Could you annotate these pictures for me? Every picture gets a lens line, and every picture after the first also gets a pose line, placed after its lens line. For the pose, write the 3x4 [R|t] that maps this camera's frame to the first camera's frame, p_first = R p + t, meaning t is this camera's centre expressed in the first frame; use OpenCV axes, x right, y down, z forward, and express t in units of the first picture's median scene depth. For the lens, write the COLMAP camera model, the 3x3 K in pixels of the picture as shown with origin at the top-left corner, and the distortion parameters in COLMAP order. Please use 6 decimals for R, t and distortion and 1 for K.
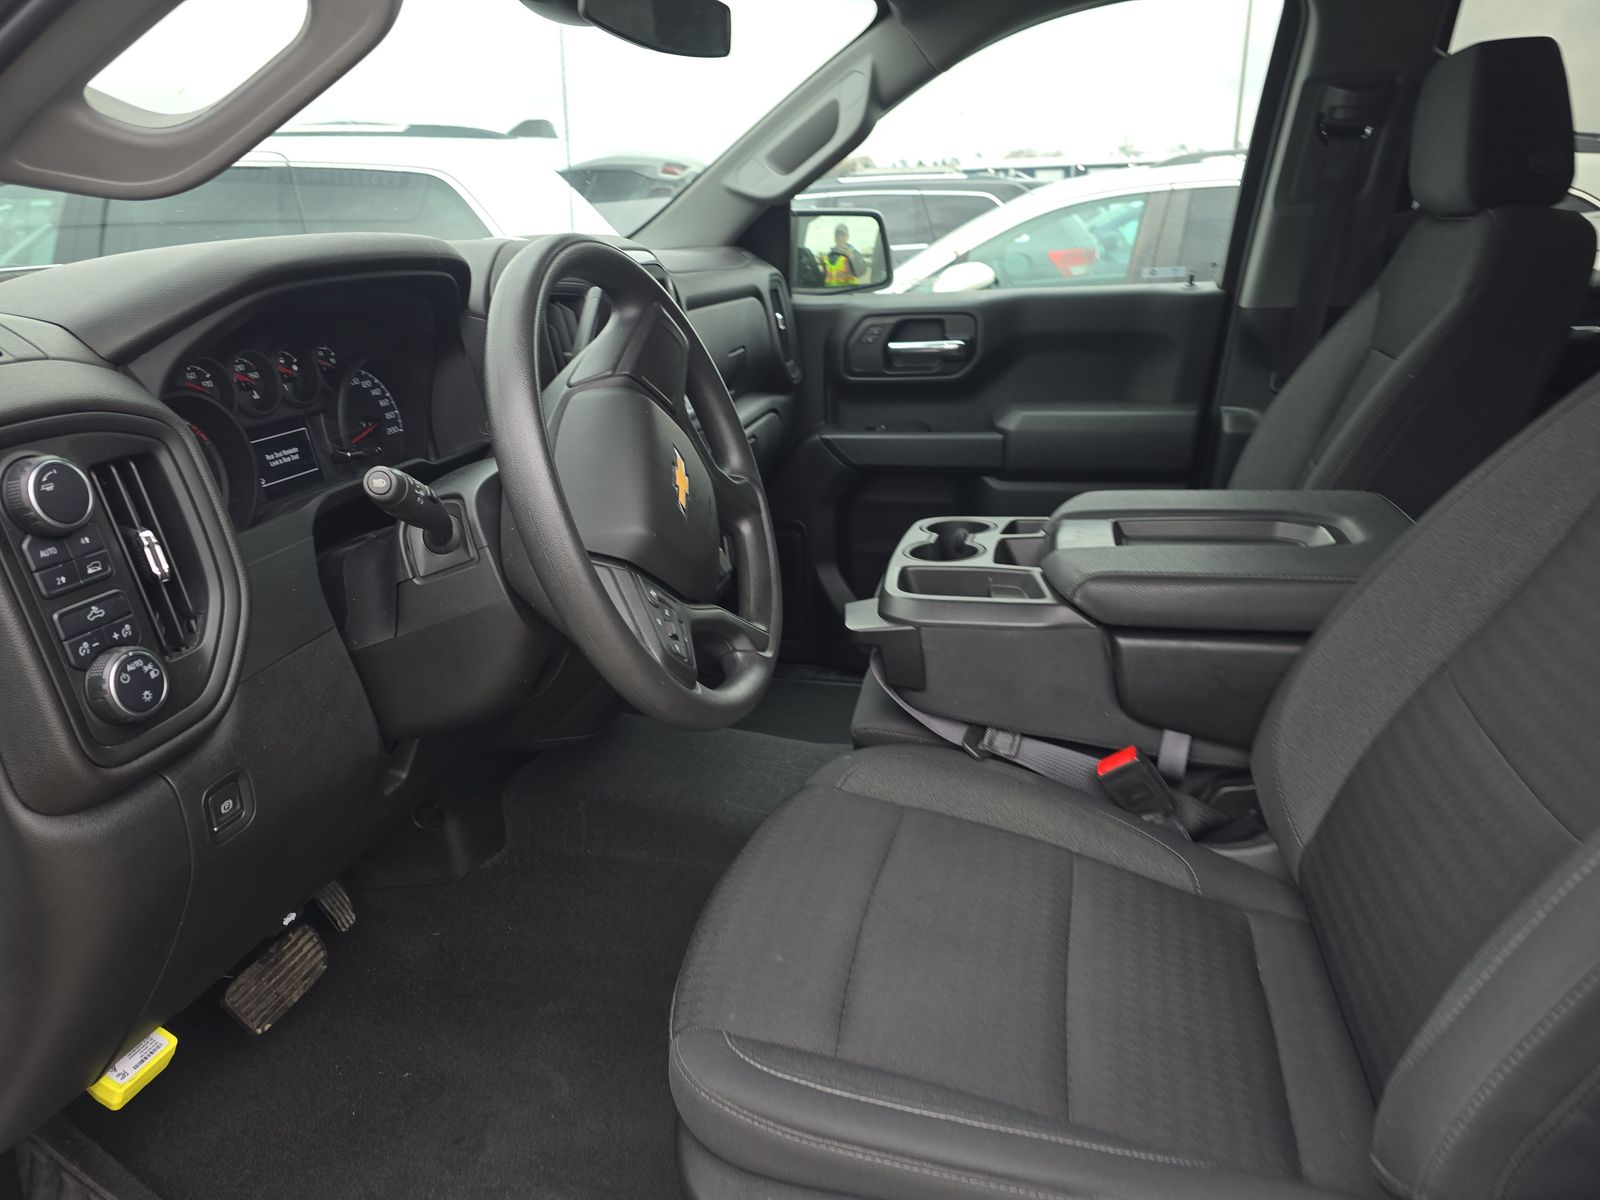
lens RADIAL K [[1085.7, 0, 800.0], [0, 1085.7, 600.0], [0, 0, 1]] dist [0.059412, -0.054459]
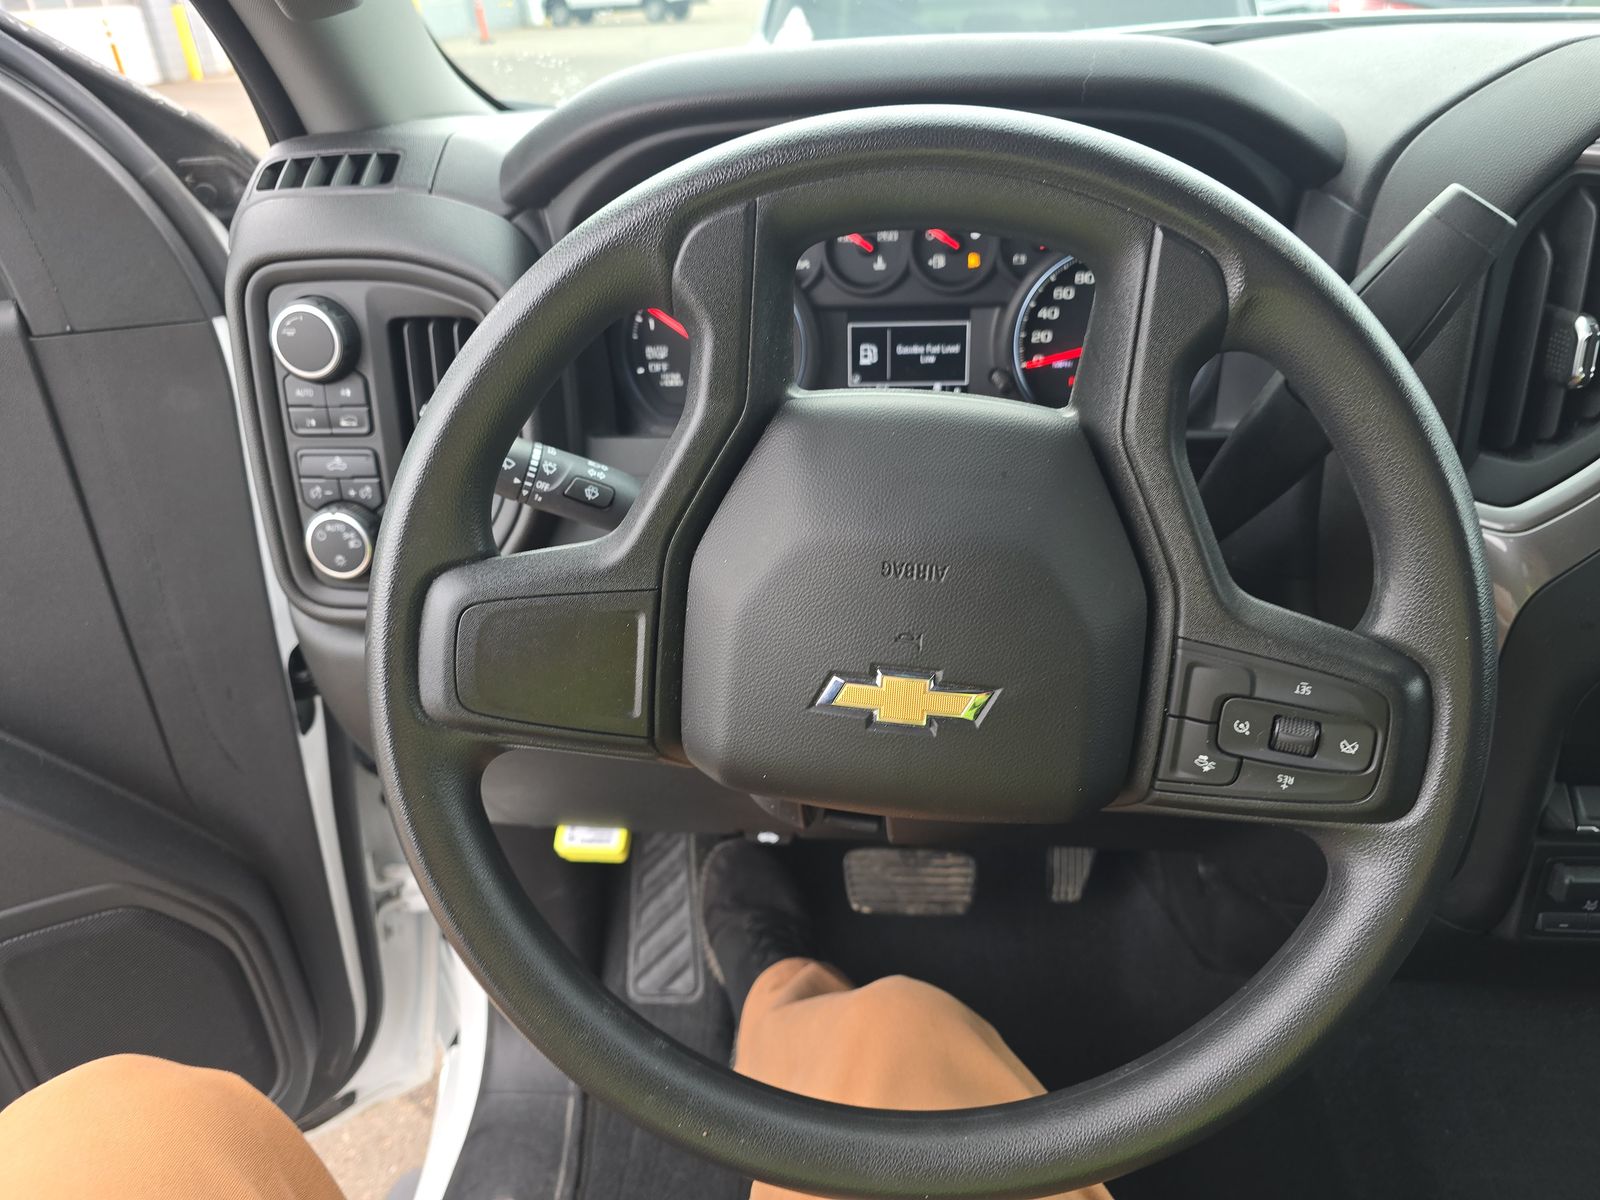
lens RADIAL K [[1086.8, 0, 801.5], [0, 1086.8, 592.6], [0, 0, 1]] dist [0.059604, -0.051753]
pose [[0.137435, 0.499949, -0.855080, 0.223033], [-0.281281, 0.847432, 0.450267, -0.315403], [0.949733, 0.178636, 0.257093, 0.811061]]
